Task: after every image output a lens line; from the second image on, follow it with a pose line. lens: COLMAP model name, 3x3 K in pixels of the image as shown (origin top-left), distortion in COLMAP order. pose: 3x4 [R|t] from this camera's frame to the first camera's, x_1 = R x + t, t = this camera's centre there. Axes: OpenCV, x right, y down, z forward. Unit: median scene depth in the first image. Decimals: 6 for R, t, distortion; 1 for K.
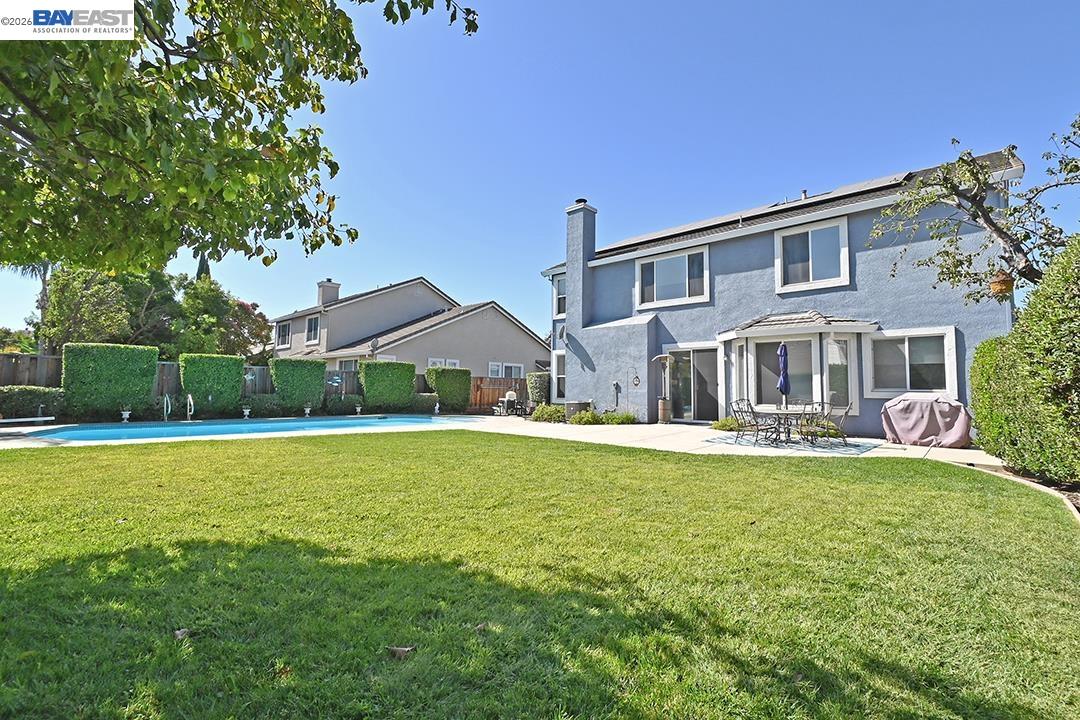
lens RADIAL K [[473.9, 0, 541.3], [0, 473.9, 363.0], [0, 0, 1]] dist [0.001541, -0.000077]
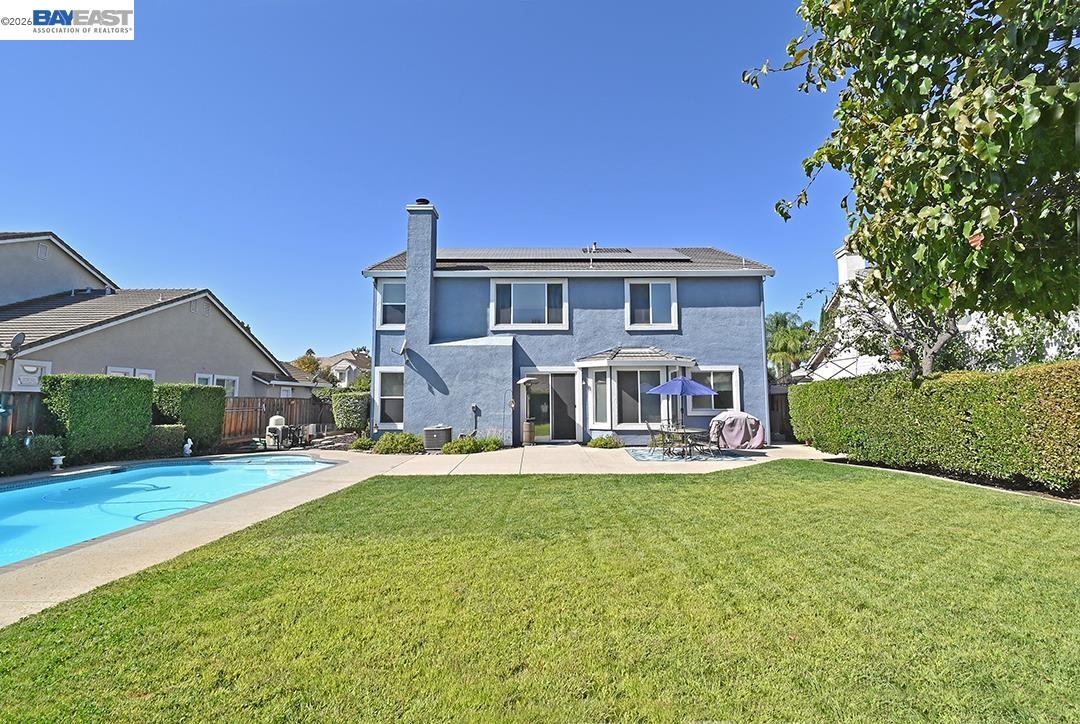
lens RADIAL K [[482.8, 0, 540.9], [0, 482.8, 359.1], [0, 0, 1]] dist [-0.010529, -0.000090]
pose [[0.728637, 0.041490, 0.683642, -0.437410], [-0.024873, 0.999108, -0.034125, -0.022872], [-0.684448, 0.007860, 0.729019, 0.224435]]
